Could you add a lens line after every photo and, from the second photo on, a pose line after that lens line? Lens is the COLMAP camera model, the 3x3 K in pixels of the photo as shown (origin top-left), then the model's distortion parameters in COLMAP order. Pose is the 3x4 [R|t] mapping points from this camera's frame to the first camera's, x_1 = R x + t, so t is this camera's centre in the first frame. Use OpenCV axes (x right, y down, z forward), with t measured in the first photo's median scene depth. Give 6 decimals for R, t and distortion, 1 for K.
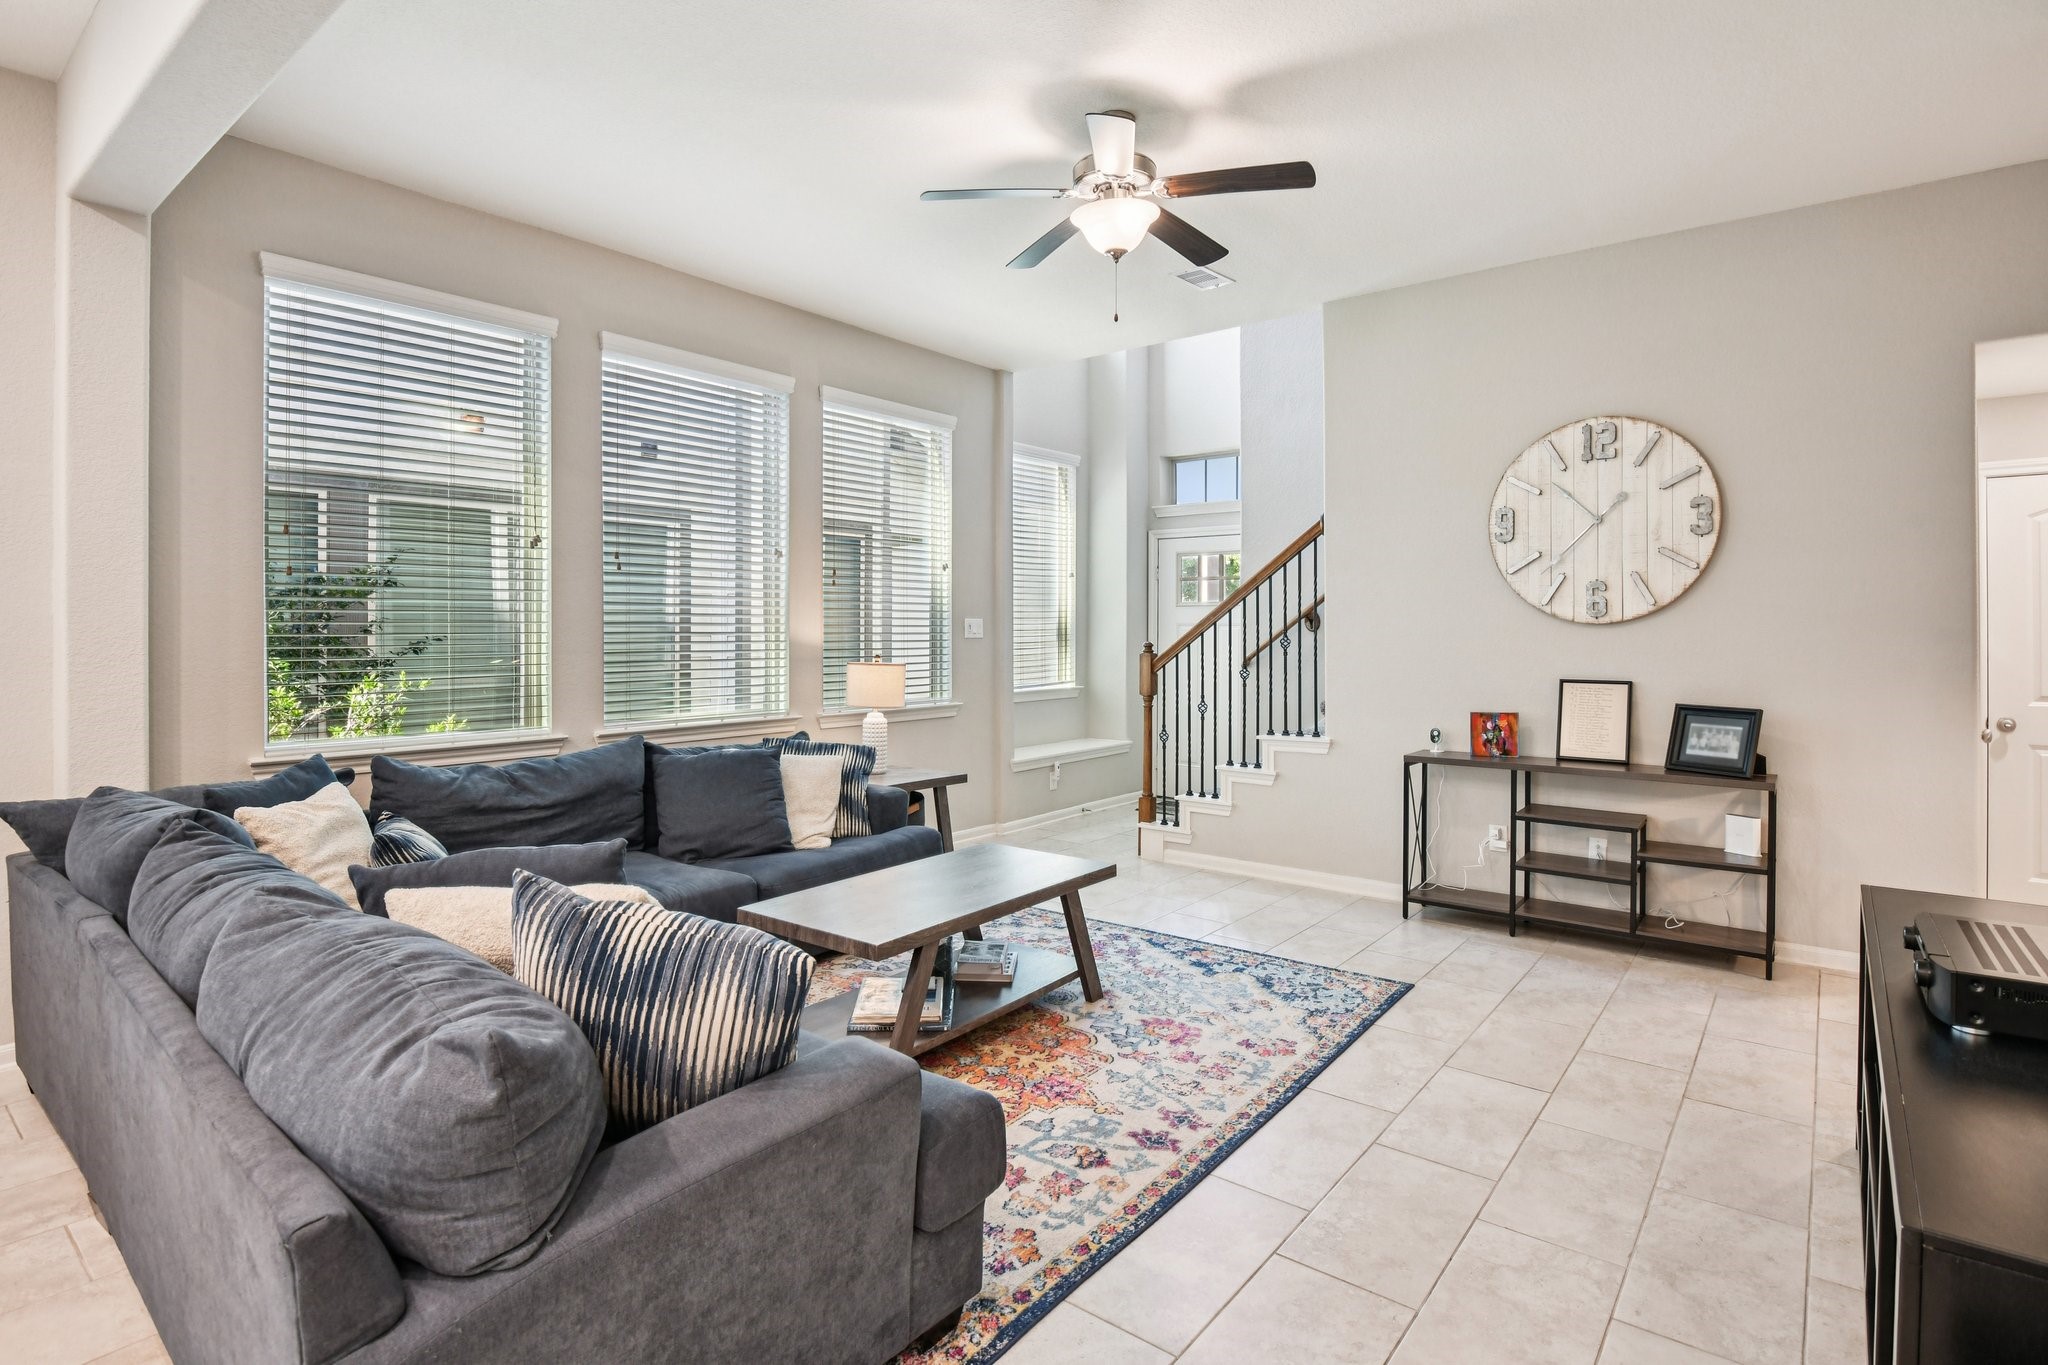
lens RADIAL K [[1021.1, 0, 1001.3], [0, 1021.1, 635.0], [0, 0, 1]] dist [-0.018160, -0.000488]
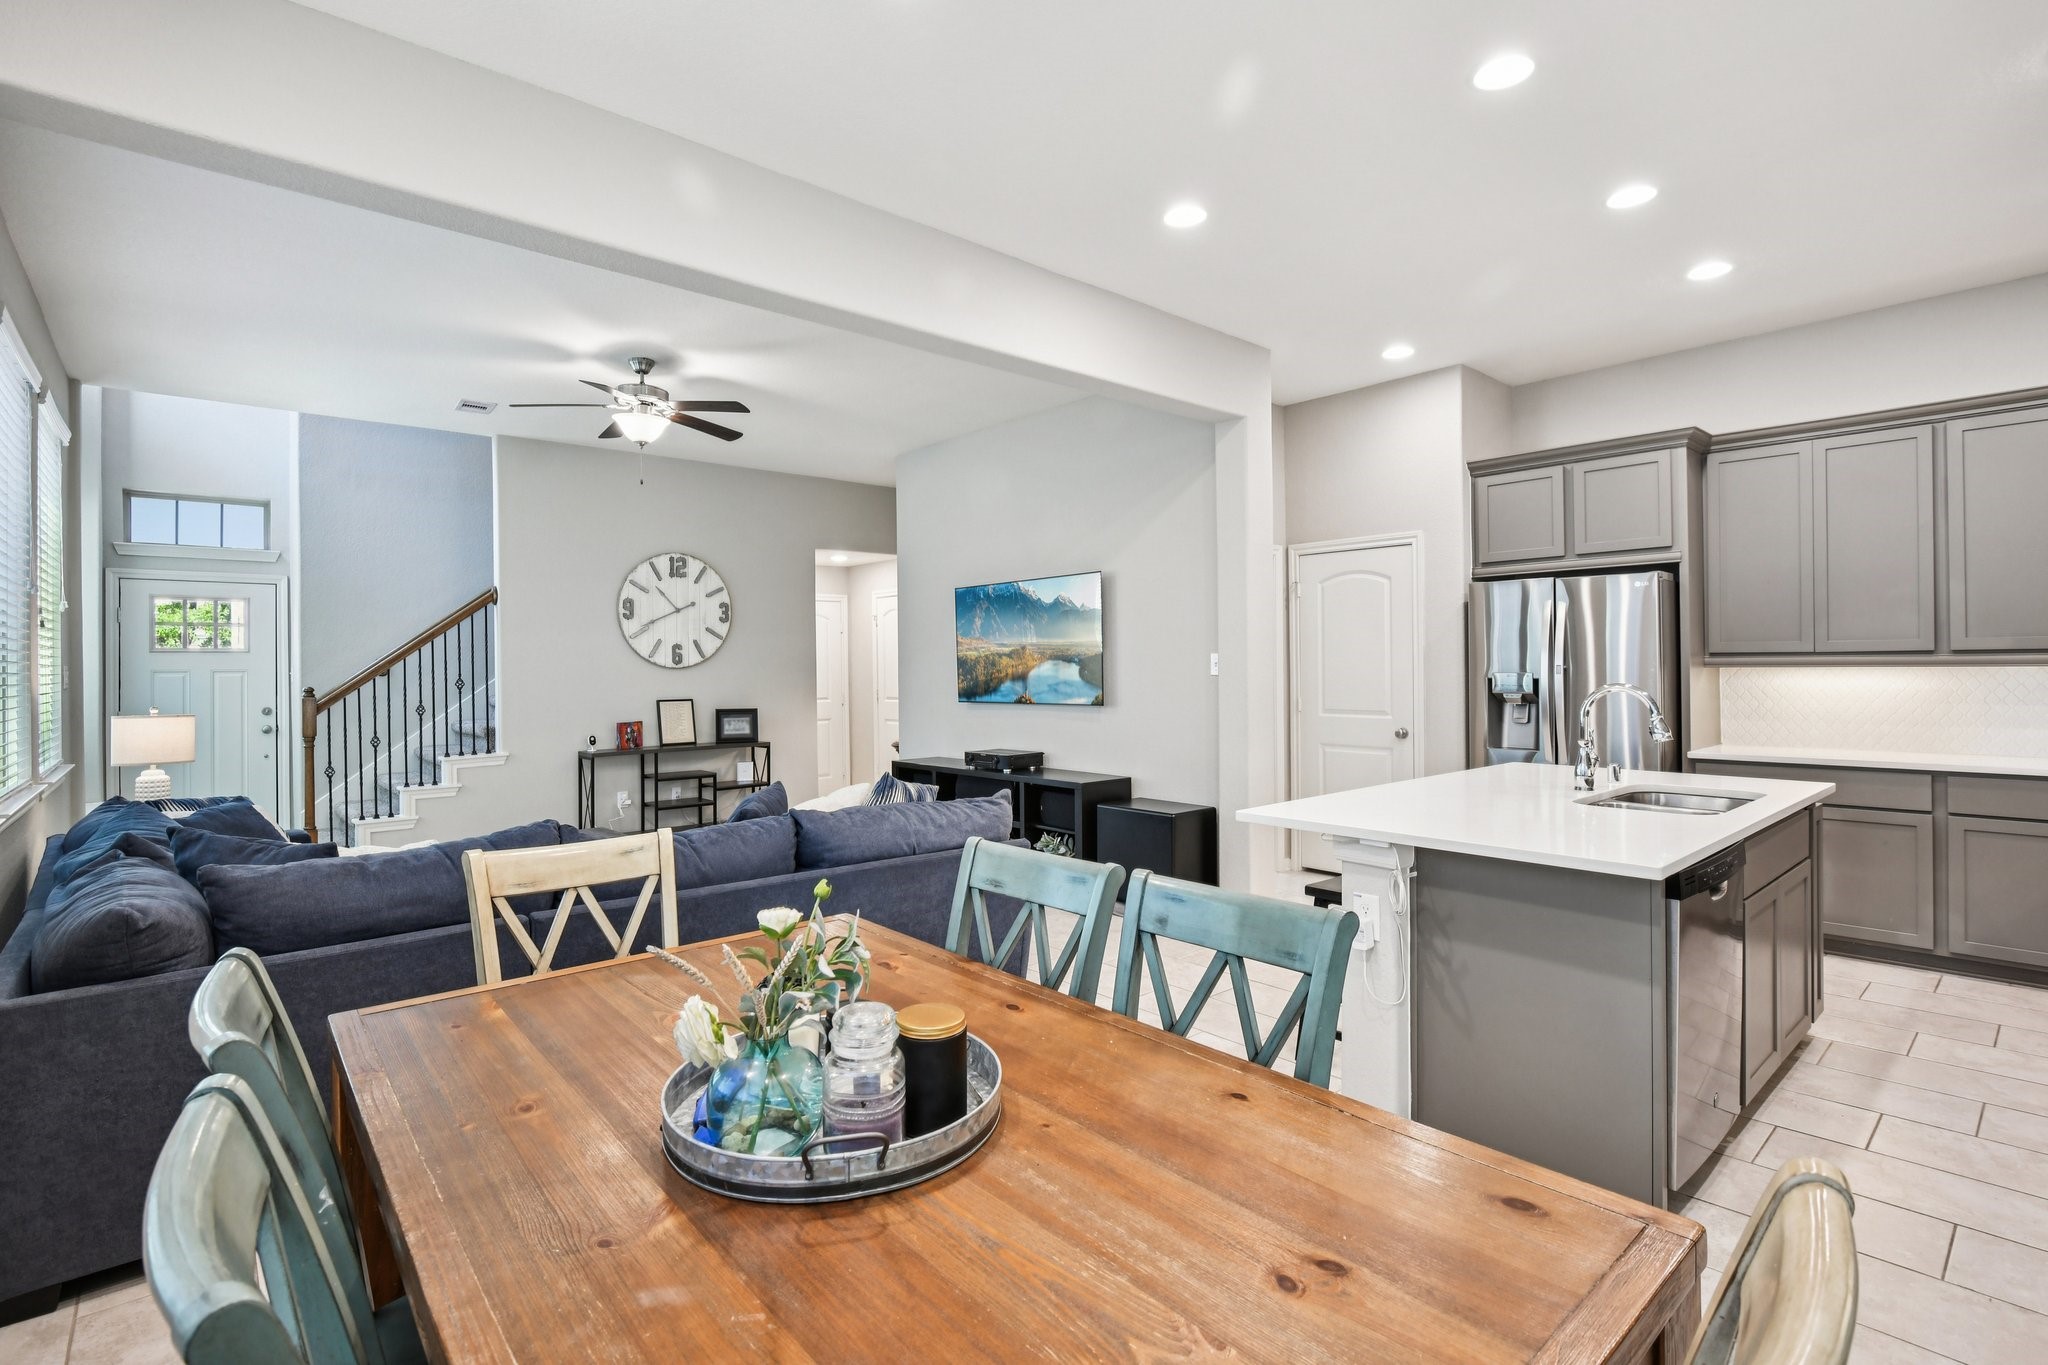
lens RADIAL K [[950.9, 0, 1014.7], [0, 950.9, 656.4], [0, 0, 1]] dist [-0.012063, -0.002269]
pose [[0.174945, 0.006323, 0.984558, -0.955245], [0.014880, 0.999848, -0.009066, -0.007173], [-0.984466, 0.016237, 0.174824, 0.117972]]
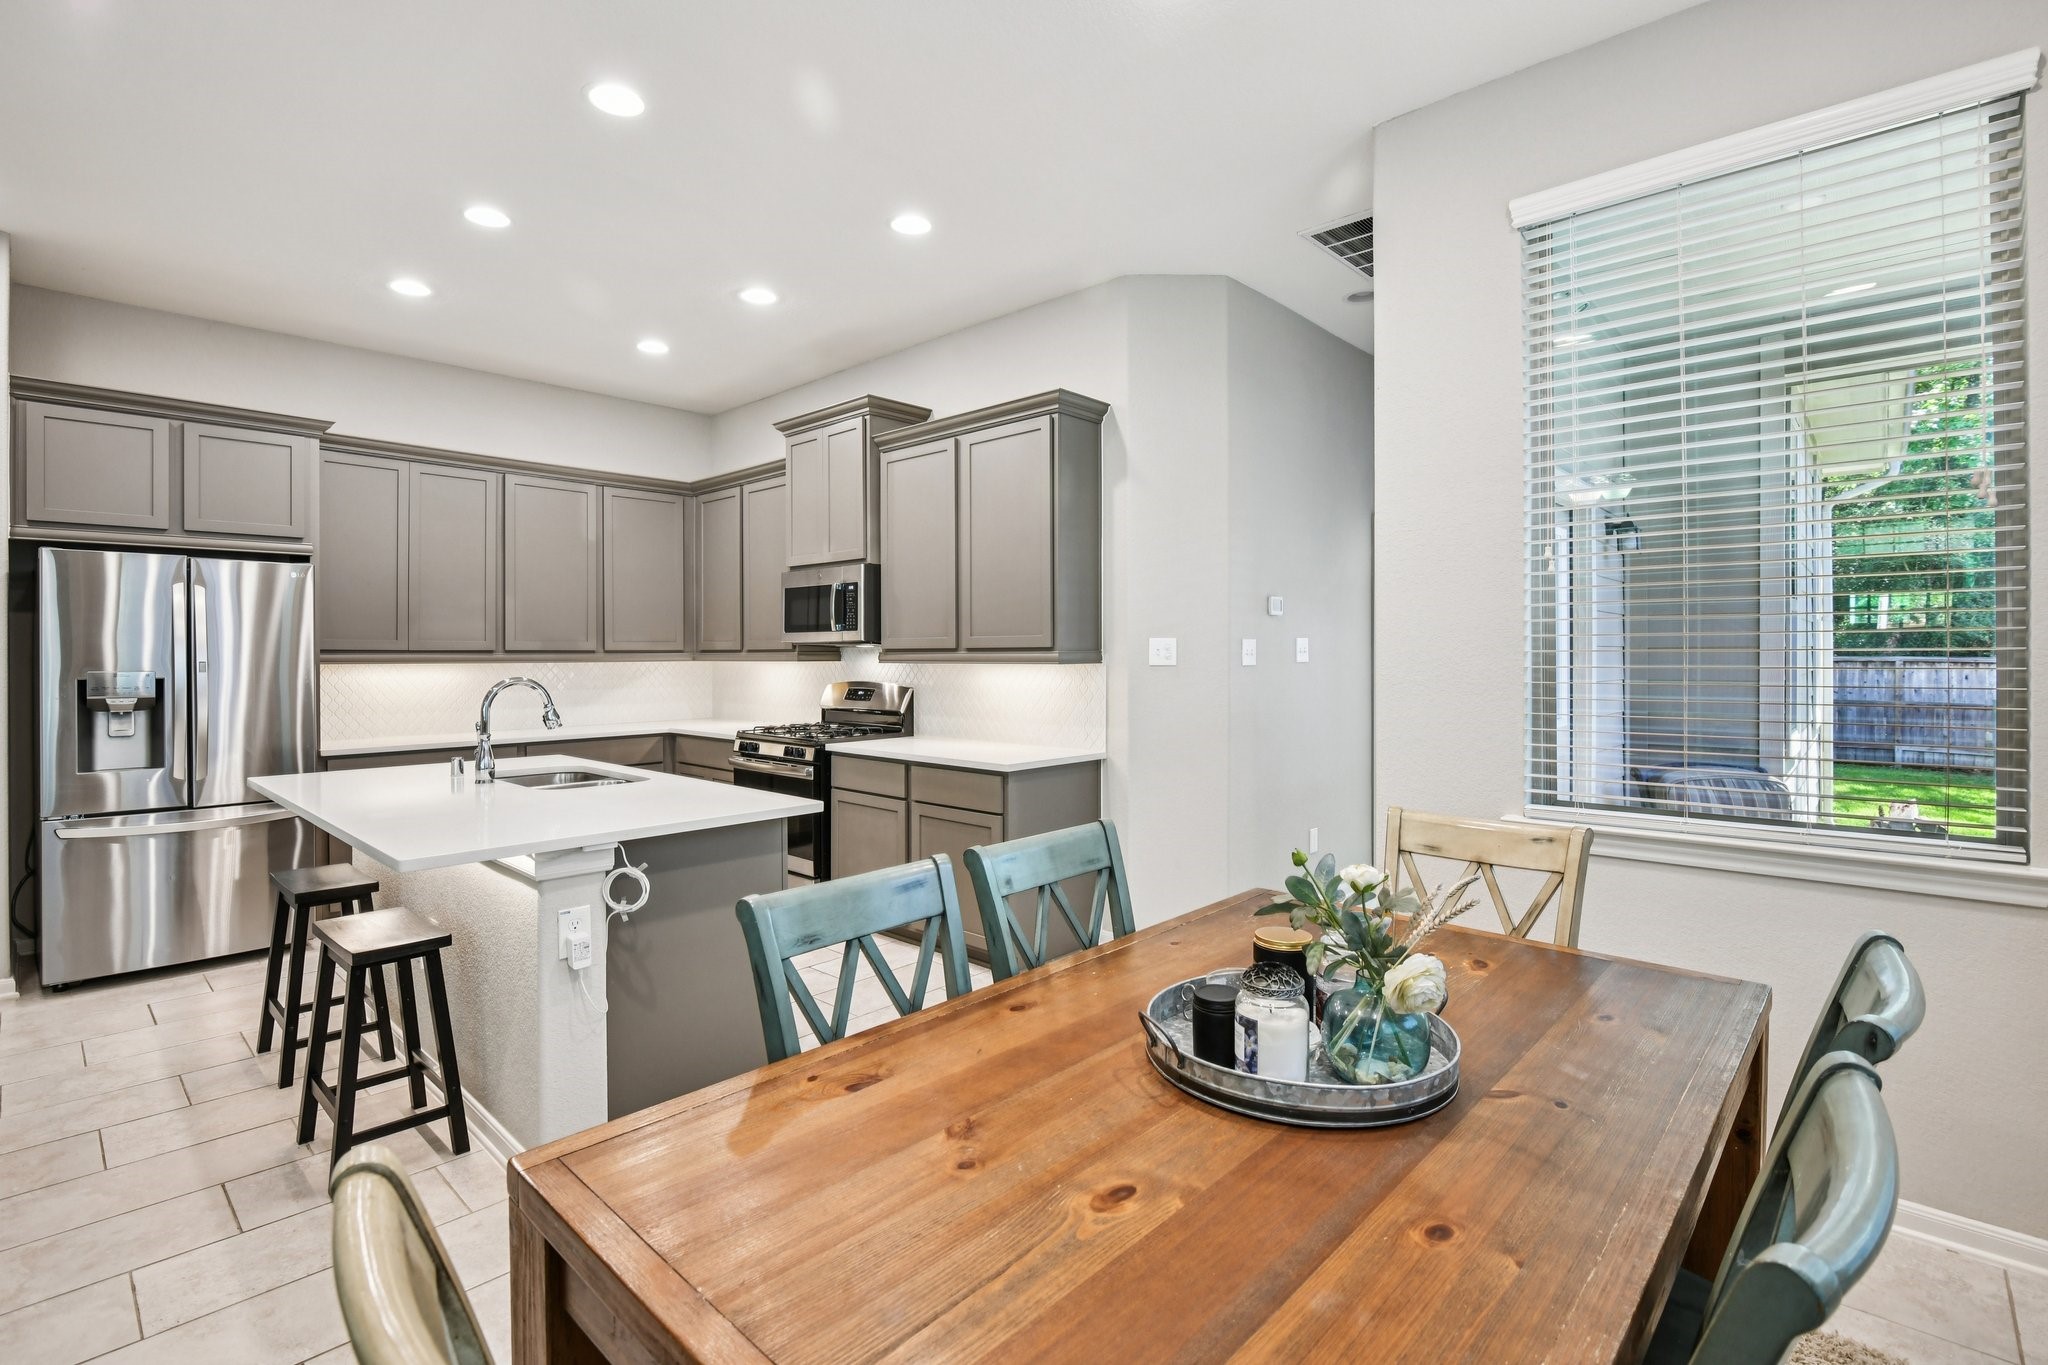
lens RADIAL K [[950.9, 0, 1014.0], [0, 950.9, 652.6], [0, 0, 1]] dist [-0.012063, -0.002269]
pose [[-0.997244, 0.002445, 0.074153, -0.631715], [0.002765, 0.999987, 0.004205, -0.008322], [-0.074142, 0.004398, -0.997238, 0.519342]]
